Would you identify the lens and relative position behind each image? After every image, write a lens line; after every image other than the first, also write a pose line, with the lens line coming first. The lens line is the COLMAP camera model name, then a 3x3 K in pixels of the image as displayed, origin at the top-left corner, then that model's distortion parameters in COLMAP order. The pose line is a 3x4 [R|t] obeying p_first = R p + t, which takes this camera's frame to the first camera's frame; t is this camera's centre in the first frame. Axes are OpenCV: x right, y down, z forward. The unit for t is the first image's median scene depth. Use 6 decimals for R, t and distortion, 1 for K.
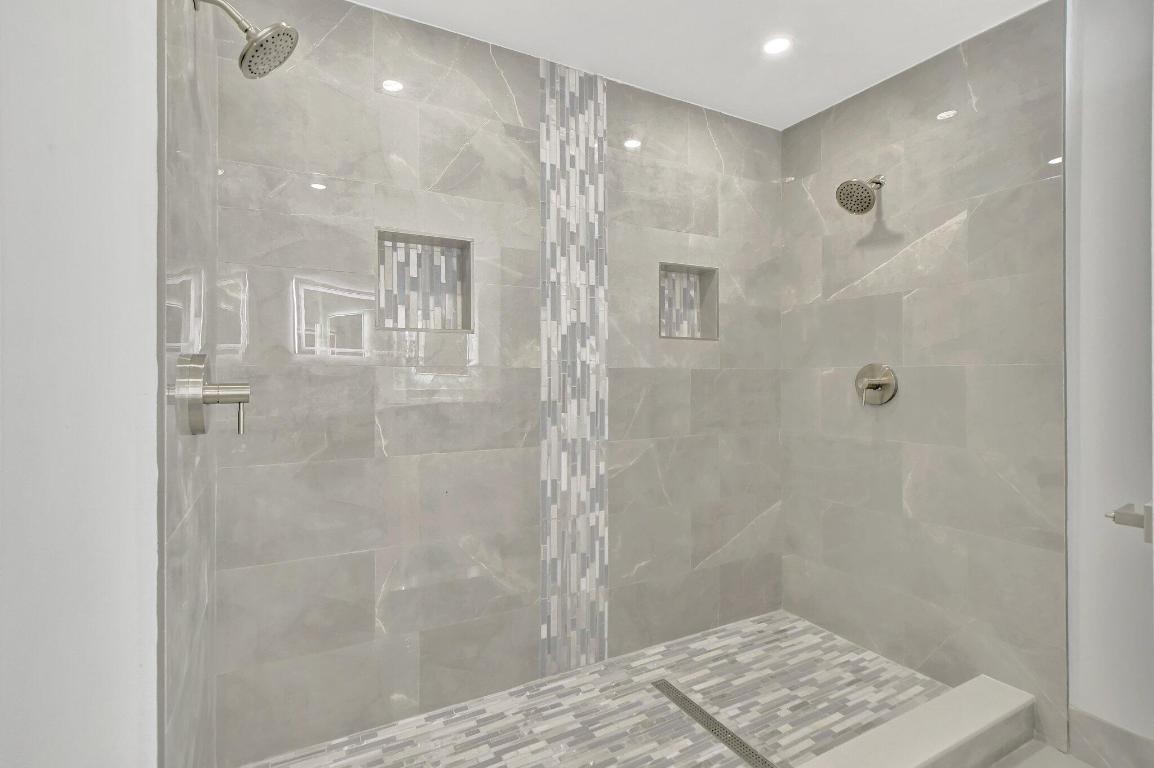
lens RADIAL K [[527.8, 0, 571.0], [0, 527.8, 367.9], [0, 0, 1]] dist [-0.000139, -0.000245]
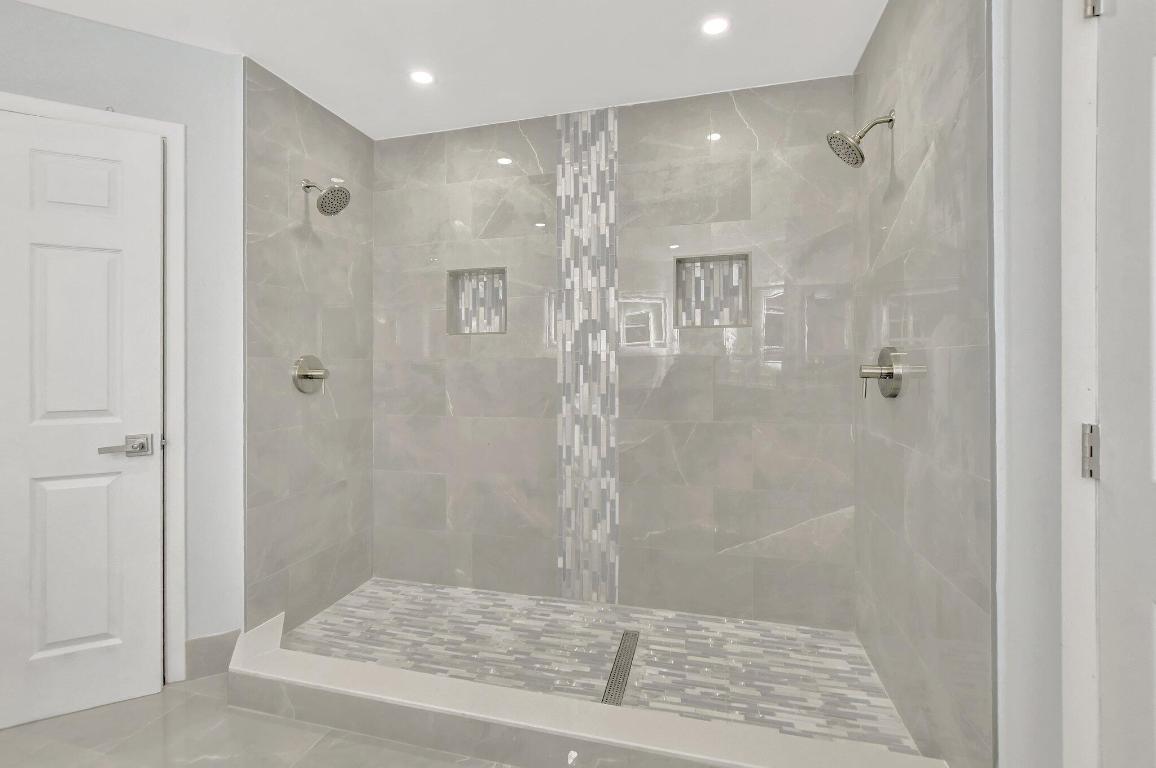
lens RADIAL K [[507.6, 0, 579.5], [0, 507.6, 361.1], [0, 0, 1]] dist [-0.001605, -0.000026]
pose [[0.744123, -0.008542, -0.667988, 0.782711], [0.016884, 0.999839, 0.006024, 0.001622], [0.667829, -0.015761, 0.744148, 0.112927]]
